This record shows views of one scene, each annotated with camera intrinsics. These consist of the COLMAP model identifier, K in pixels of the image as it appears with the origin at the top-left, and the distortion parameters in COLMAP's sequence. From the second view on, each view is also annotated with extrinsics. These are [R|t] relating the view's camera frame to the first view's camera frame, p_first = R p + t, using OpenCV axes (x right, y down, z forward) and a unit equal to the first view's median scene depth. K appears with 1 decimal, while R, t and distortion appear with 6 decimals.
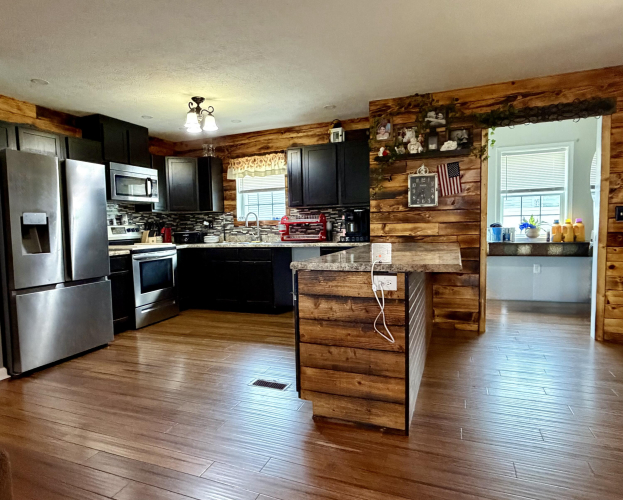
lens RADIAL K [[386.2, 0, 309.1], [0, 386.2, 252.2], [0, 0, 1]] dist [-0.010578, -0.000744]
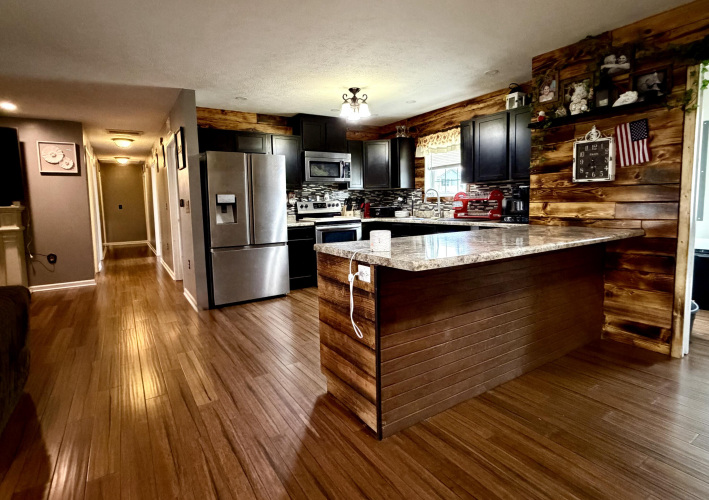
lens RADIAL K [[367.8, 0, 362.5], [0, 367.8, 232.5], [0, 0, 1]] dist [-0.006660, 0.000108]
pose [[0.823957, 0.054348, -0.564040, 0.332780], [-0.037948, 0.998448, 0.040771, -0.027195], [0.565380, -0.012190, 0.824740, 0.123392]]
